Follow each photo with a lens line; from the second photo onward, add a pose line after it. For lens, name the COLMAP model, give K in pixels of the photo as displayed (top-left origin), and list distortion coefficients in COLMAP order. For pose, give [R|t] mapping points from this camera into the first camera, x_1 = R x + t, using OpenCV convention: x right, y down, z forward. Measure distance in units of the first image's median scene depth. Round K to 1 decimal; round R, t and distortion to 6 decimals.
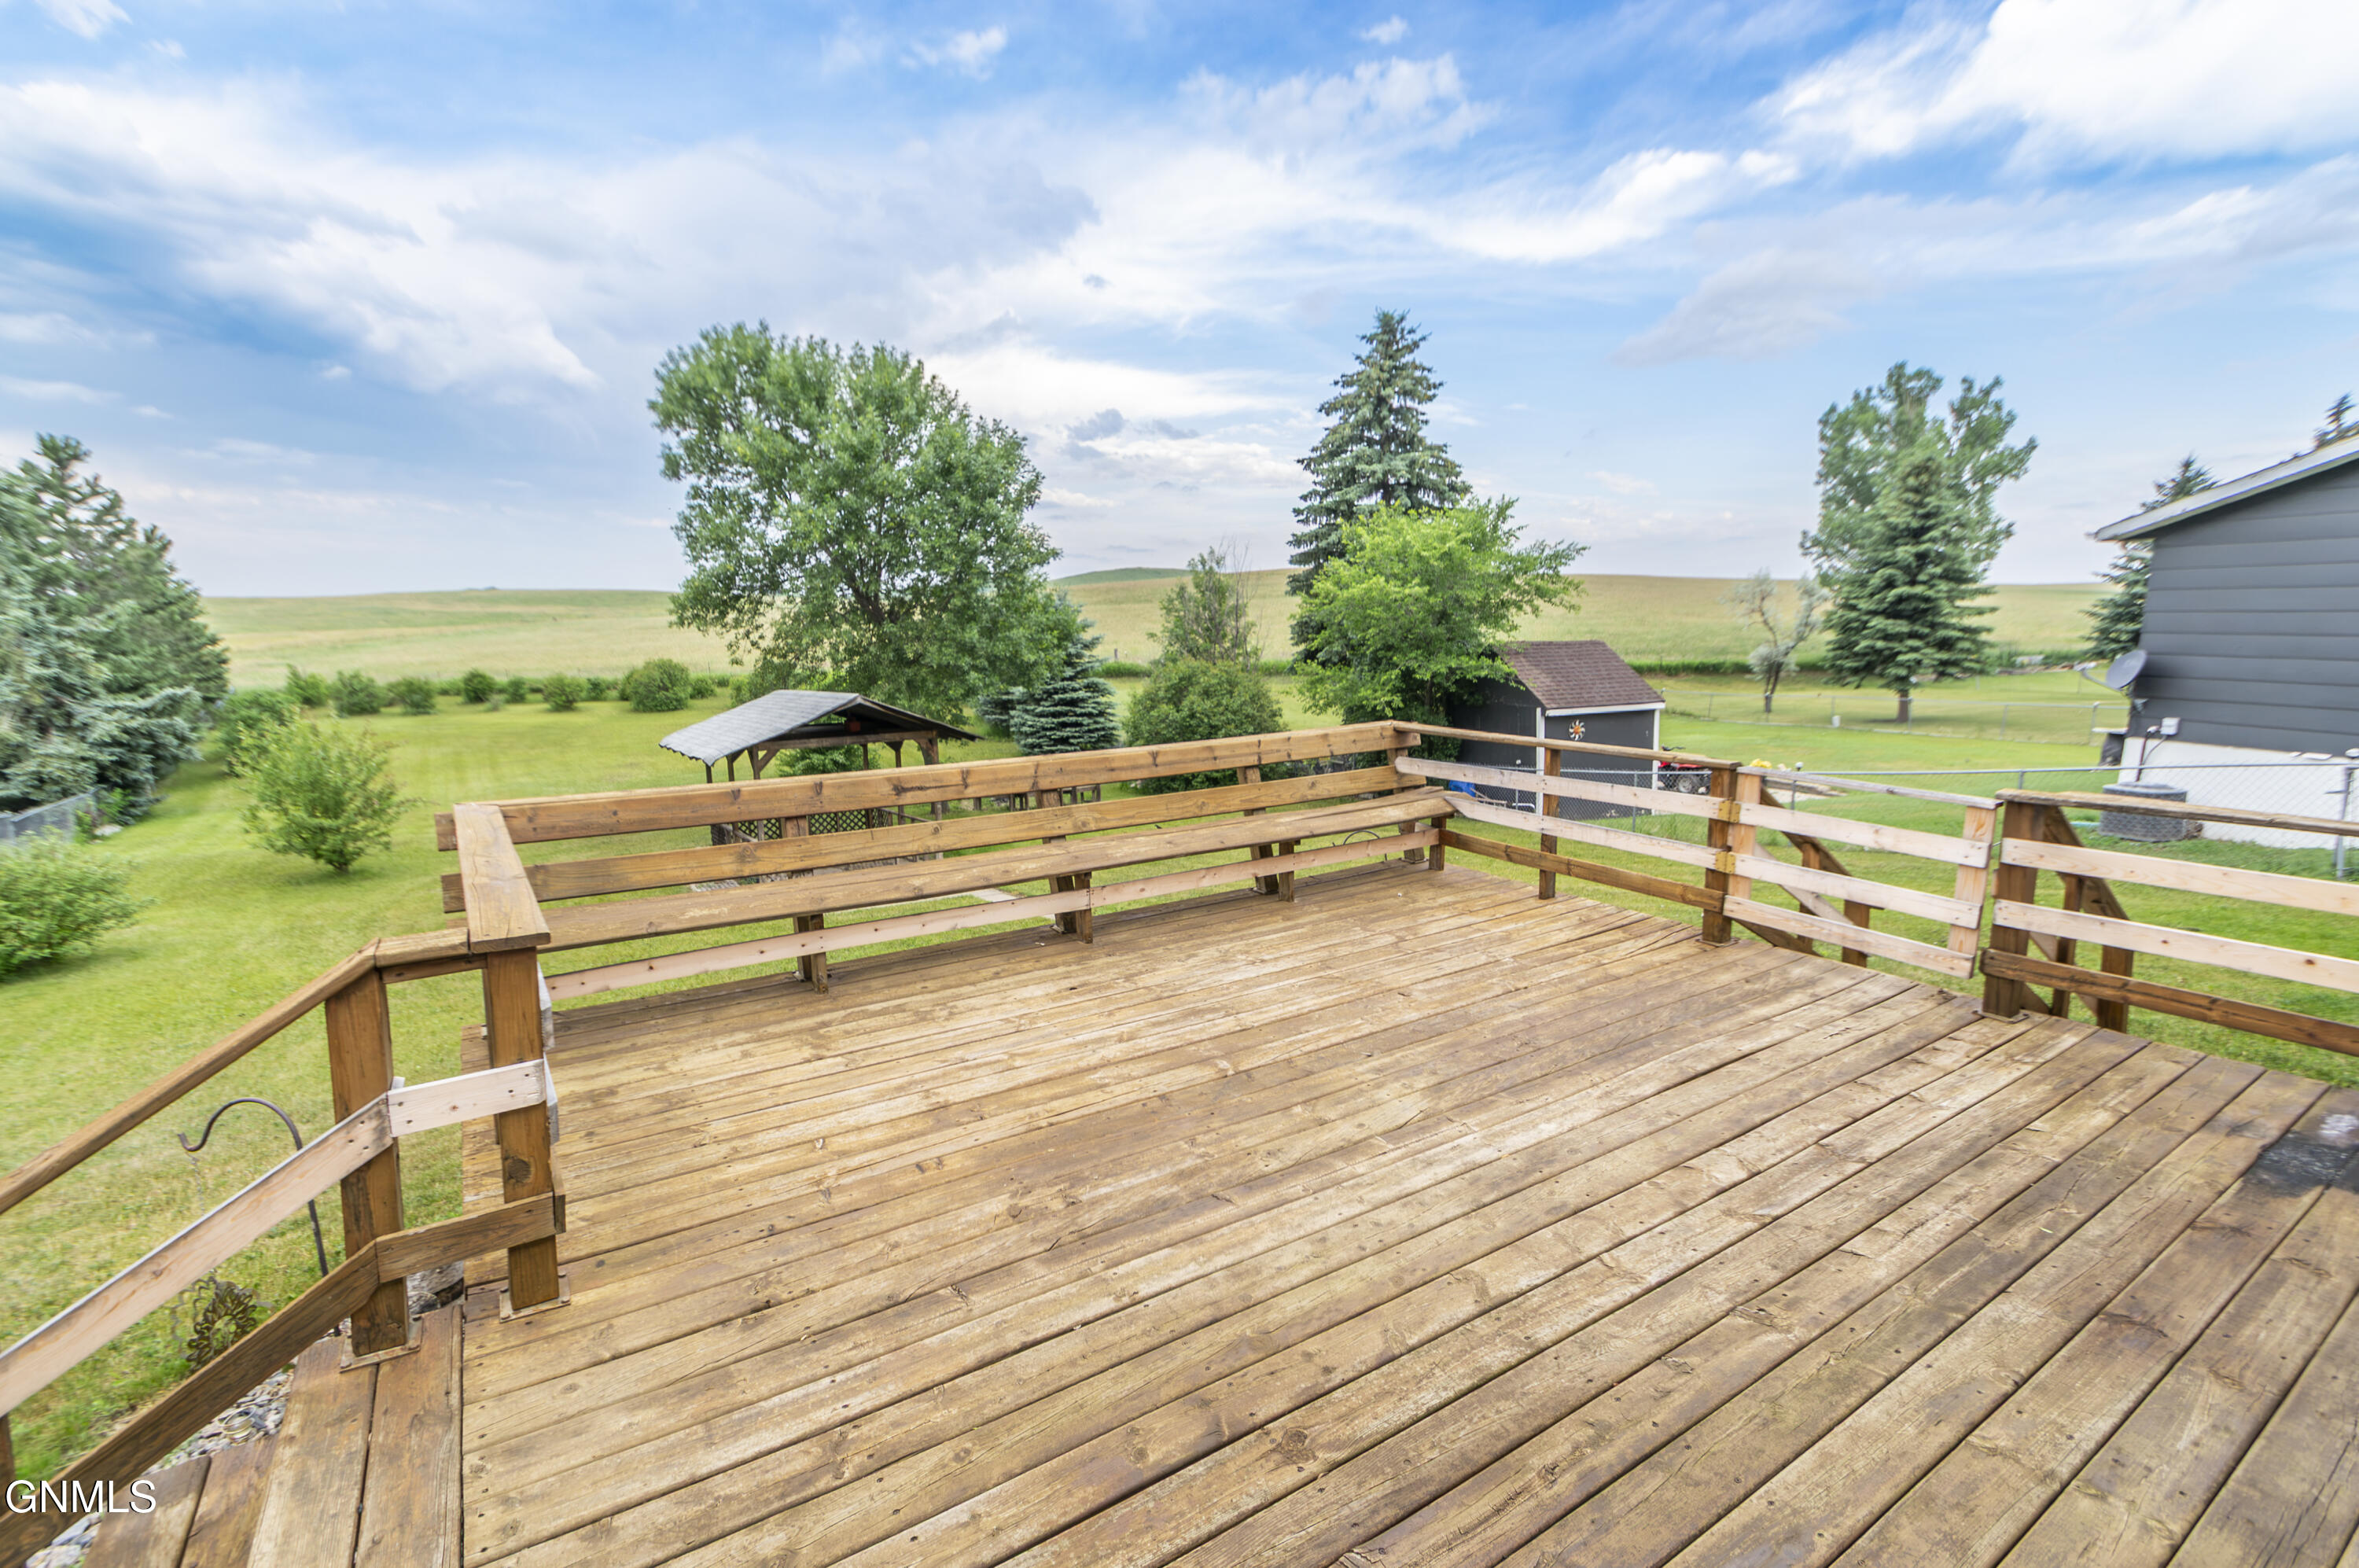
lens RADIAL K [[1046.0, 0, 1141.3], [0, 1046.0, 782.9], [0, 0, 1]] dist [-0.005437, 0.000342]
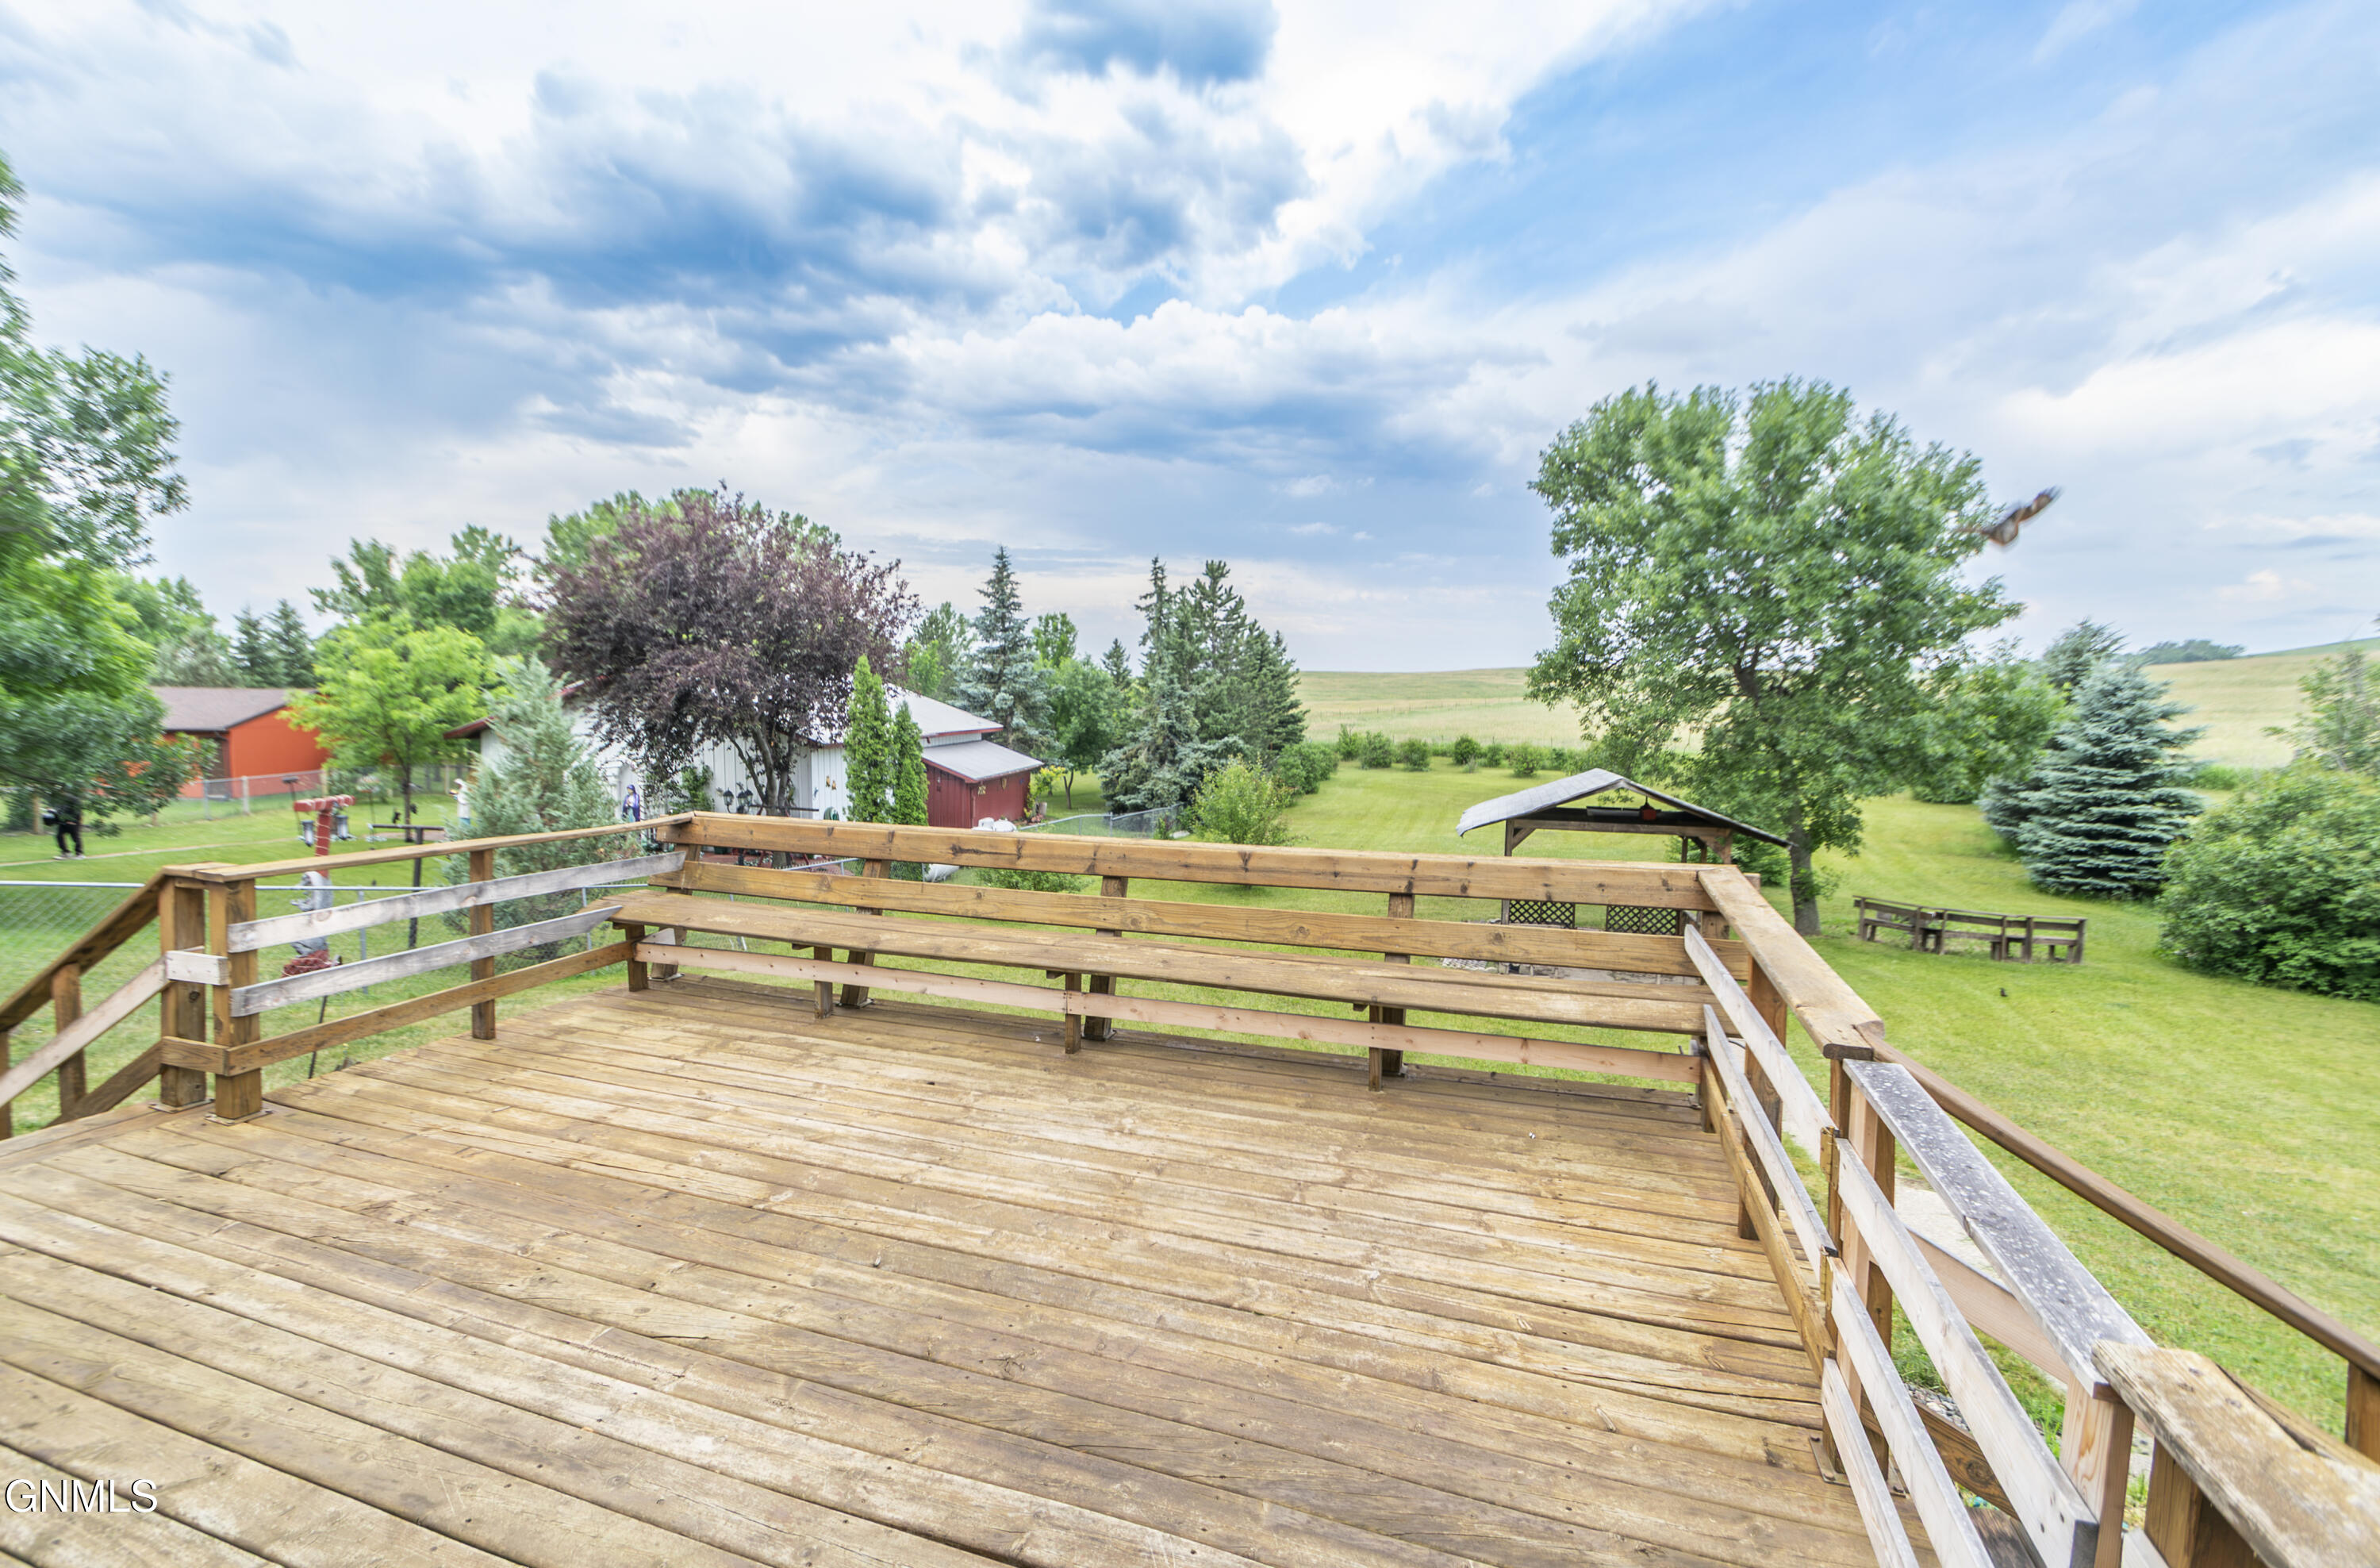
lens RADIAL K [[1061.9, 0, 1190.0], [0, 1061.9, 784.0], [0, 0, 1]] dist [0.006351, -0.000459]
pose [[0.620787, 0.081018, -0.779782, 0.649810], [-0.136672, 0.990599, -0.005884, -0.074641], [0.771974, 0.110227, 0.626024, 0.465175]]
